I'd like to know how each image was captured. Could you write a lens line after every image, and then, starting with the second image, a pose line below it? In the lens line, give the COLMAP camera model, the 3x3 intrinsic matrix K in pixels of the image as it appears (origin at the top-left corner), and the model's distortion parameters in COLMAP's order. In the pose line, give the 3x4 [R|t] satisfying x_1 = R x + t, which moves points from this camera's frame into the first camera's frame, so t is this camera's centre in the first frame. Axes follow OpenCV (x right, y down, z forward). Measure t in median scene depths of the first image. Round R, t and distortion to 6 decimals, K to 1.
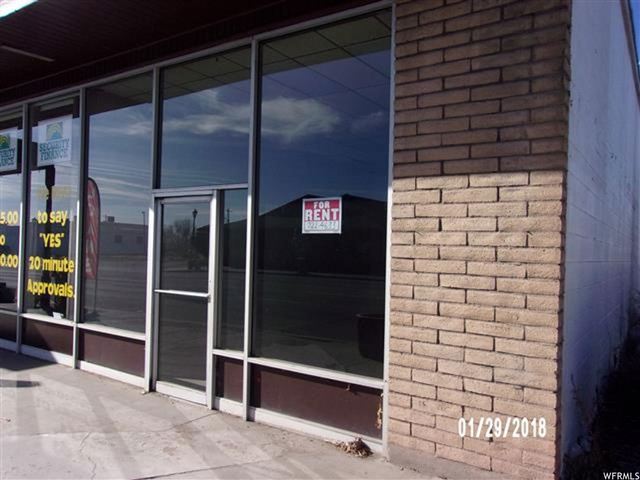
lens RADIAL K [[514.4, 0, 320.0], [0, 514.4, 240.0], [0, 0, 1]] dist [0.003905, 0.018335]
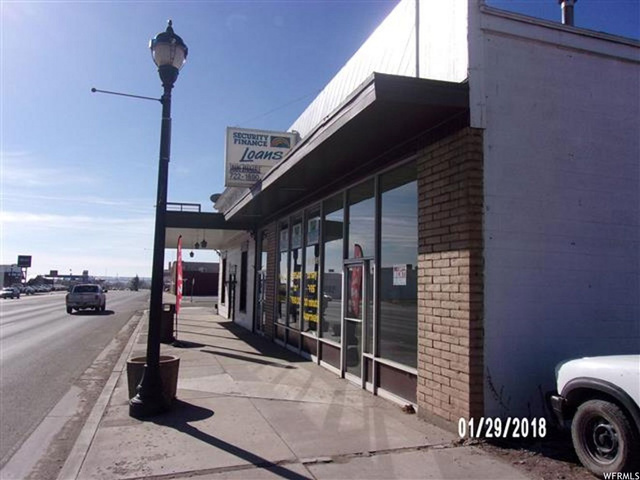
lens RADIAL K [[514.4, 0, 320.0], [0, 514.4, 240.0], [0, 0, 1]] dist [0.003905, 0.018335]
pose [[0.797582, -0.058917, -0.600326, 0.881875], [0.002509, 0.995534, -0.094370, -0.000177], [0.603205, 0.073761, 0.794168, -0.579306]]
